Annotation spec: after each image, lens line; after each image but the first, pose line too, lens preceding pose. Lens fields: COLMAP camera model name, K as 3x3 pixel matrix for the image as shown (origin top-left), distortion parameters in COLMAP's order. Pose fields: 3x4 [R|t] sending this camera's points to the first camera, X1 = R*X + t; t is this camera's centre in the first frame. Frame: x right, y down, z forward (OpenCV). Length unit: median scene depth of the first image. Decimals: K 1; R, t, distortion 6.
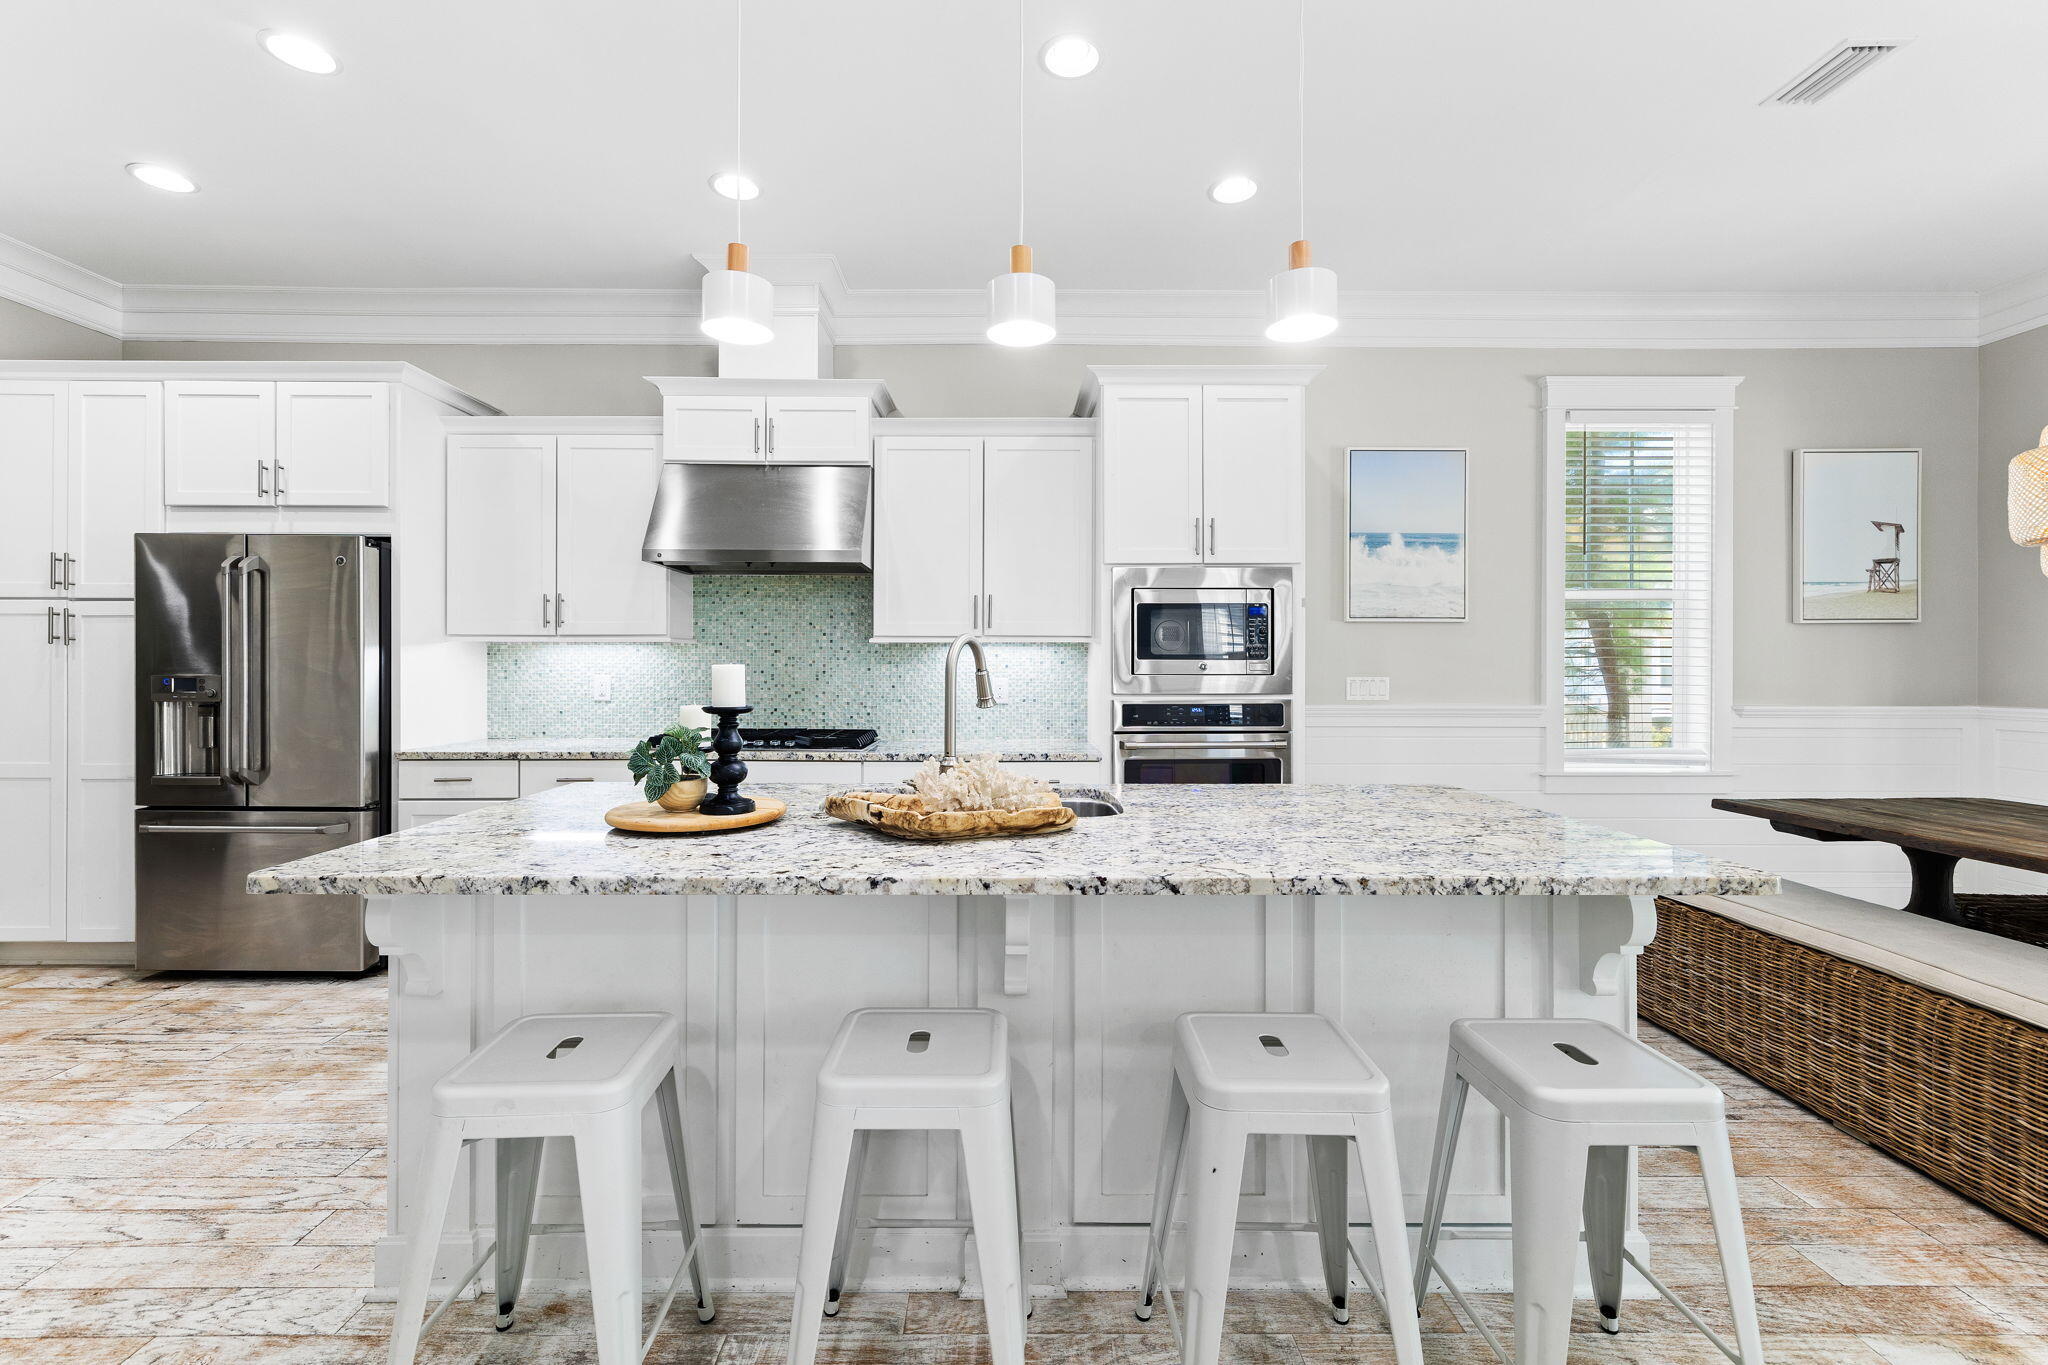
lens RADIAL K [[871.7, 0, 1022.4], [0, 871.7, 682.9], [0, 0, 1]] dist [0.002647, 0.000358]
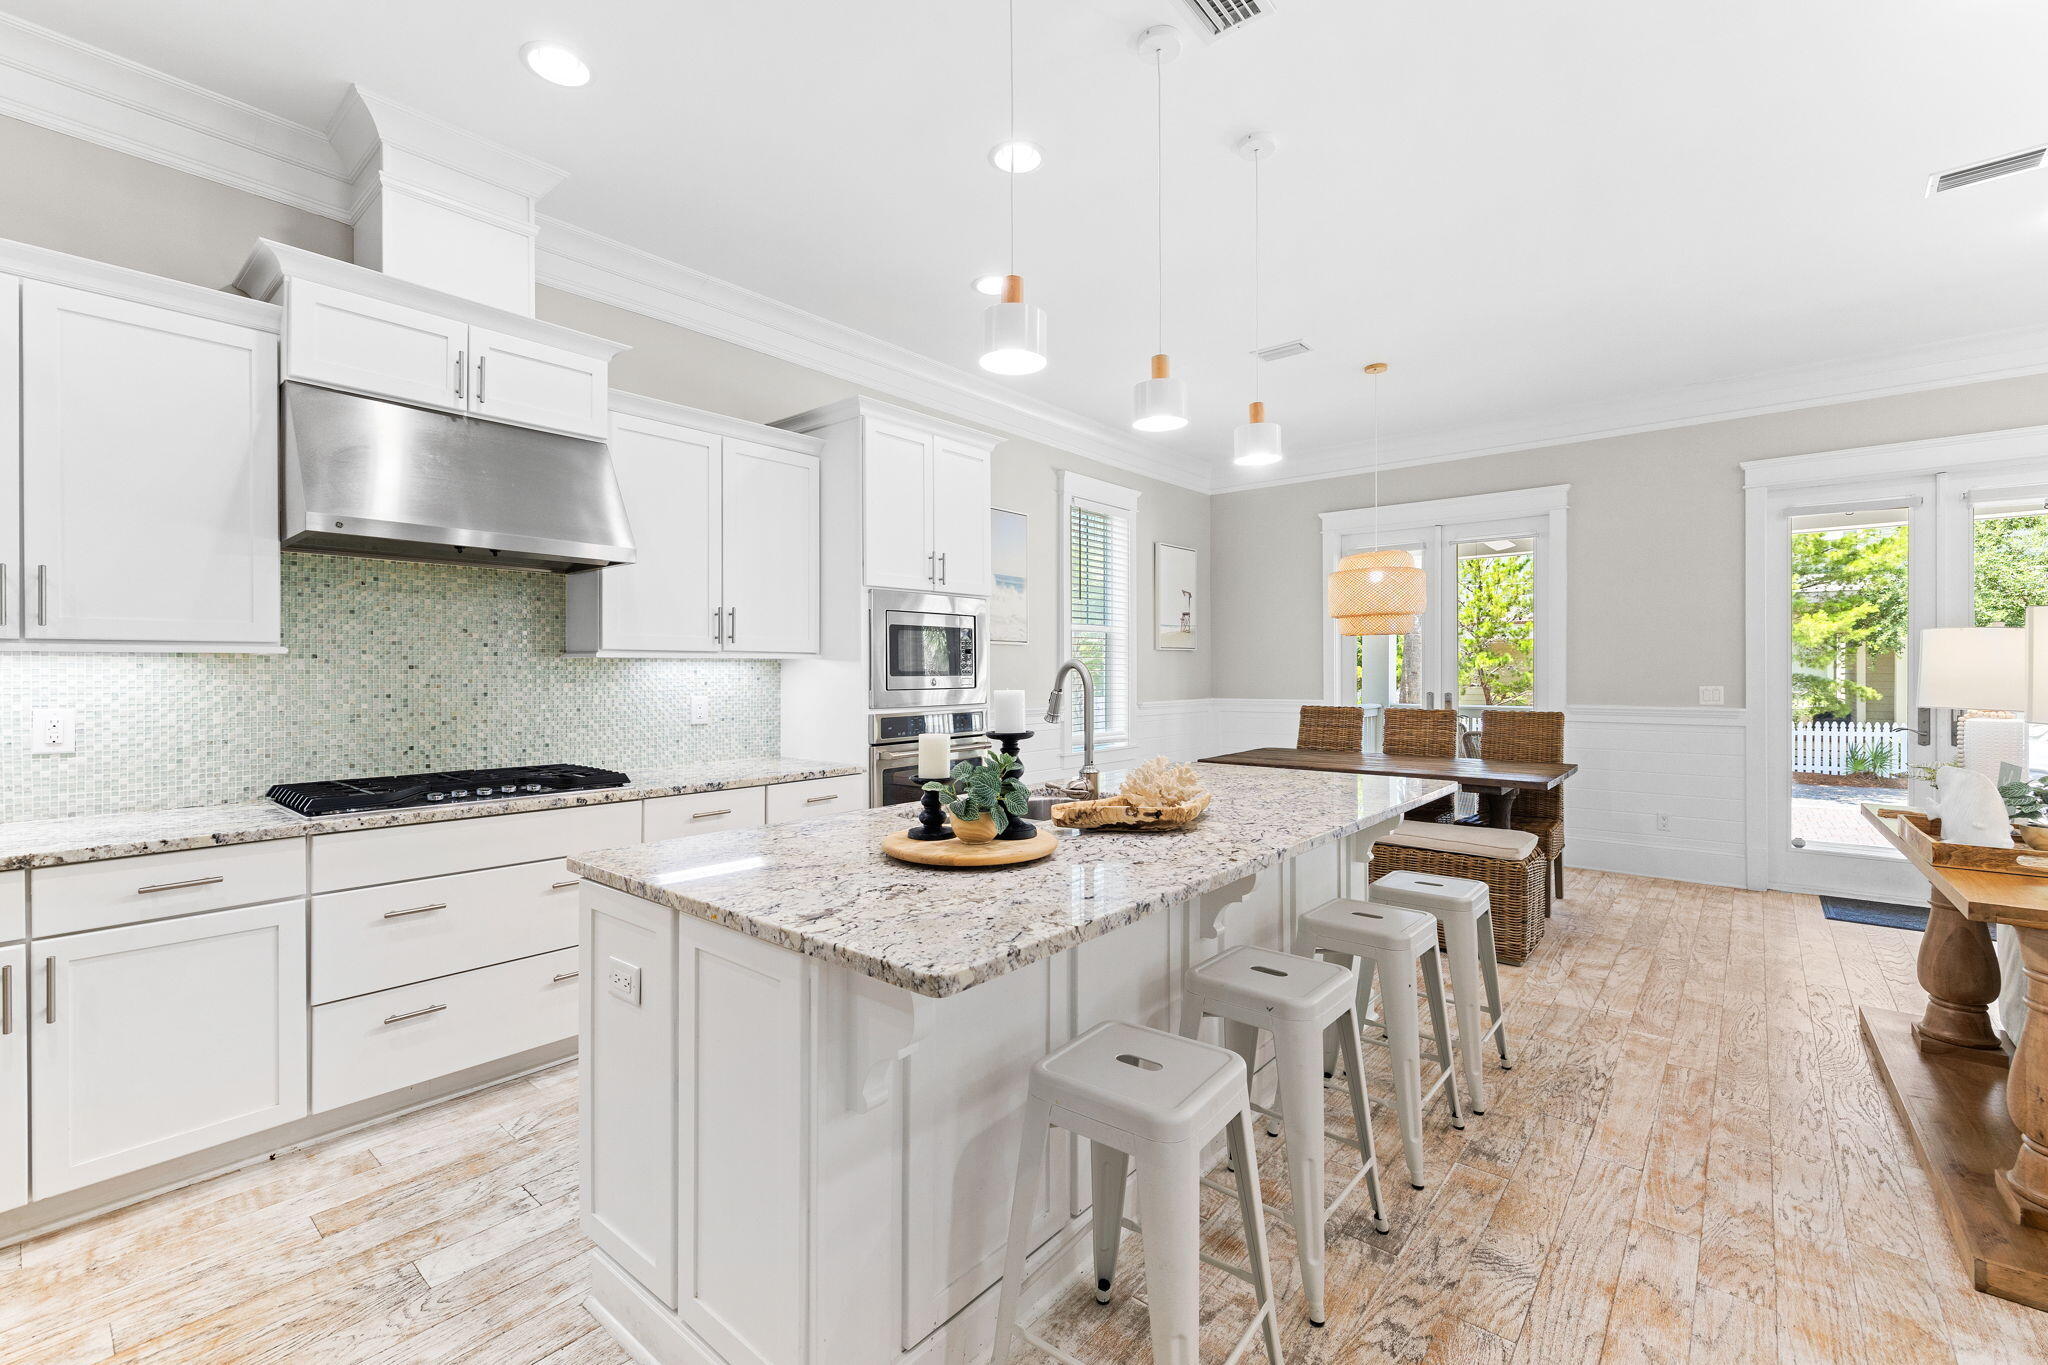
lens RADIAL K [[871.7, 0, 1008.1], [0, 871.7, 683.7], [0, 0, 1]] dist [0.002647, 0.000358]
pose [[0.657092, -0.013948, 0.753681, -0.551931], [0.019680, 0.999805, 0.001345, -0.014970], [-0.753553, 0.013949, 0.657239, 0.169888]]
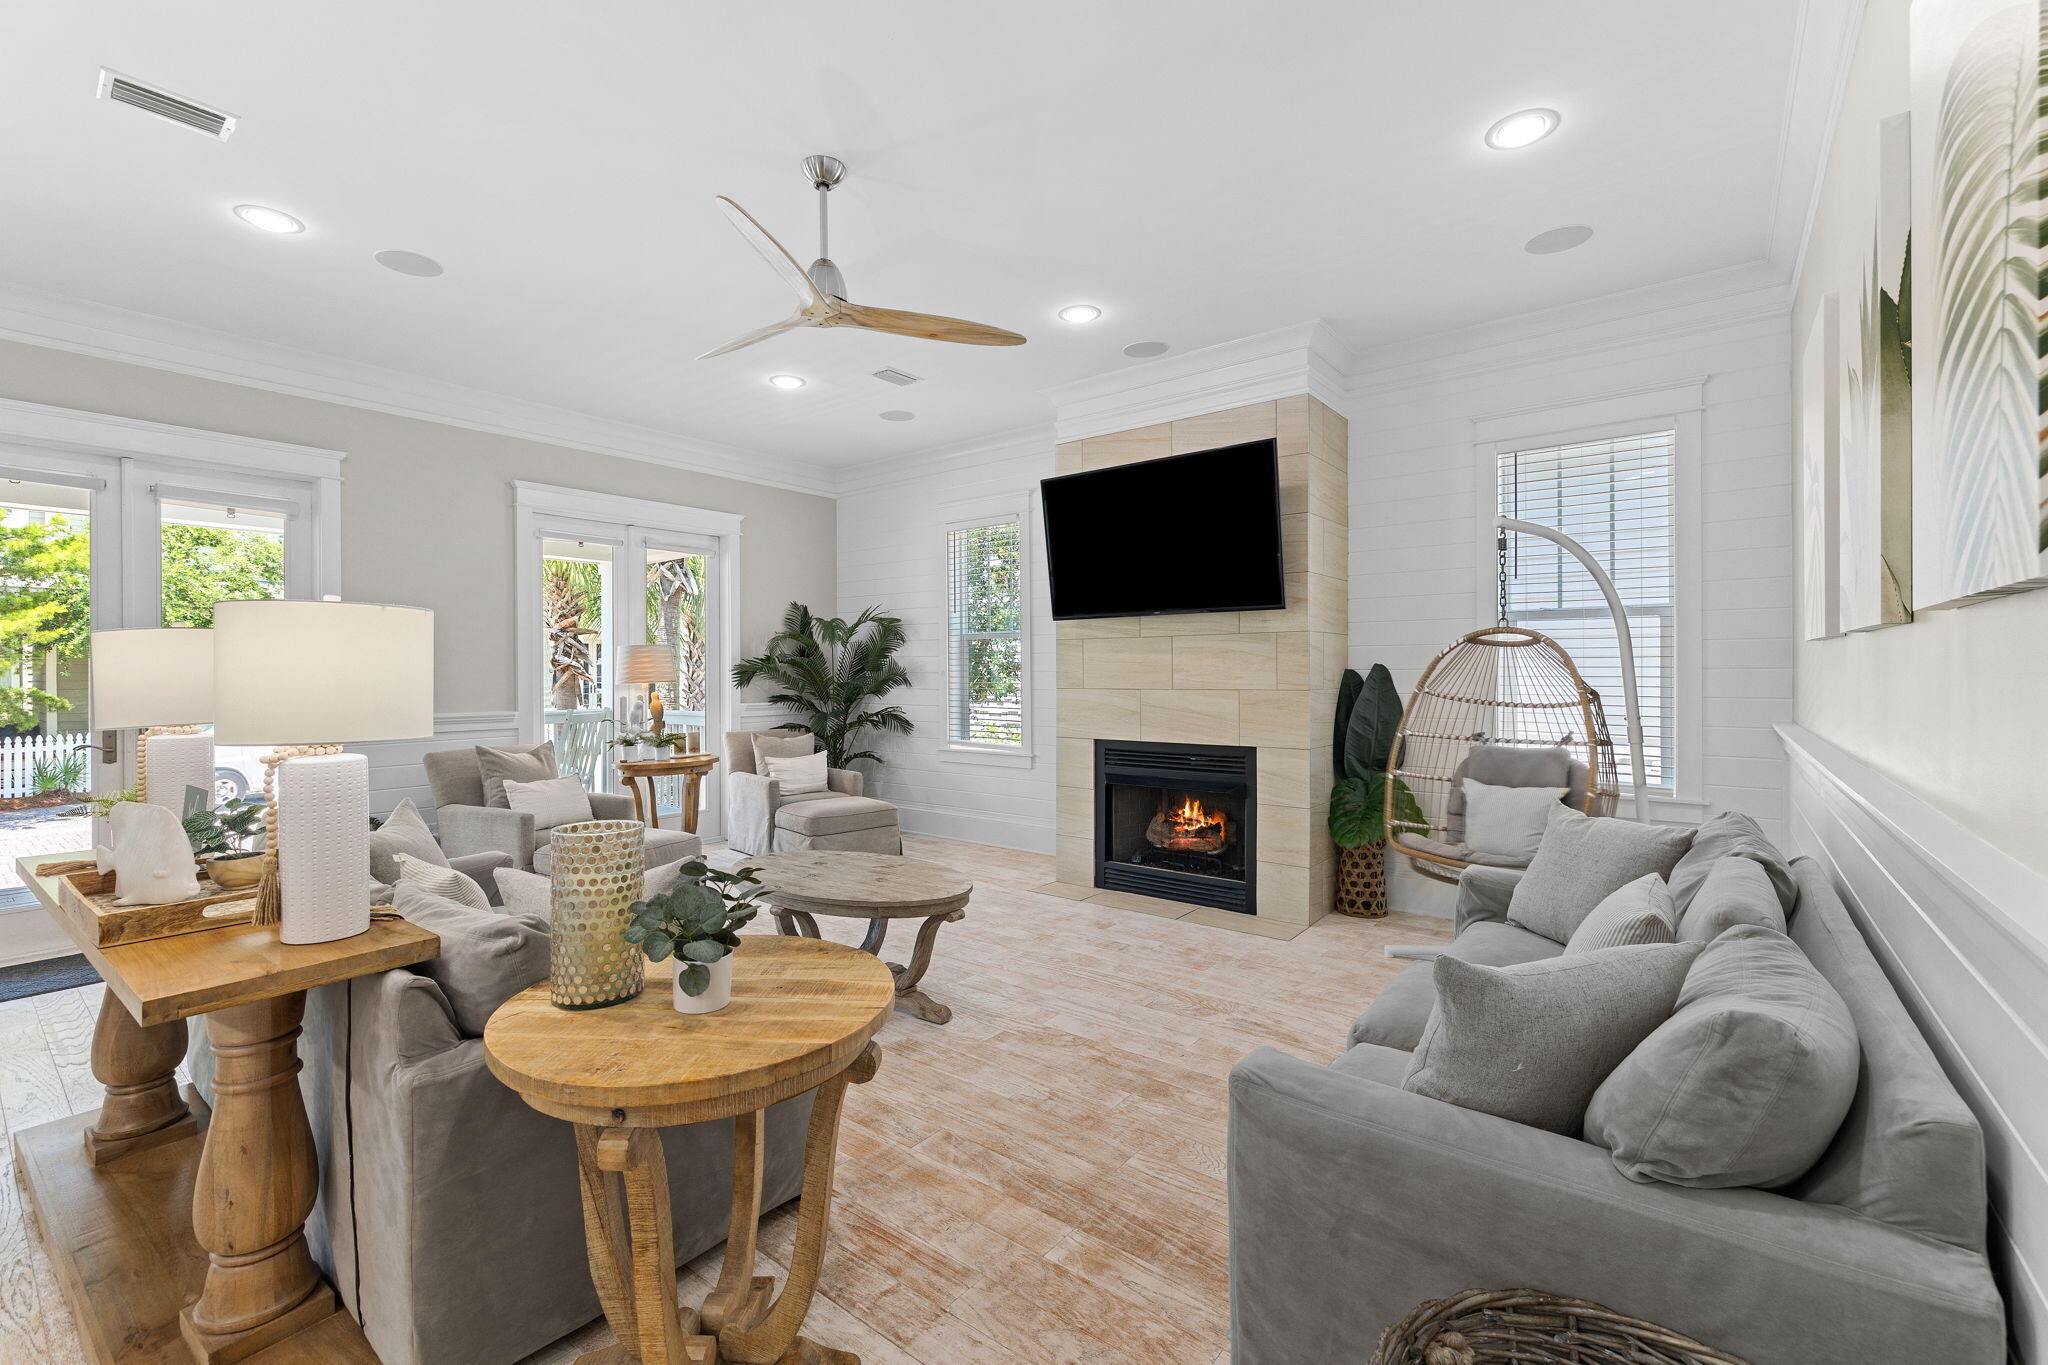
lens RADIAL K [[871.7, 0, 1019.9], [0, 871.7, 674.4], [0, 0, 1]] dist [0.002647, 0.000358]
pose [[-0.776910, -0.000493, 0.629611, -0.330507], [0.011244, 0.999829, 0.014658, -0.013624], [-0.629511, 0.018467, -0.776772, 0.137770]]
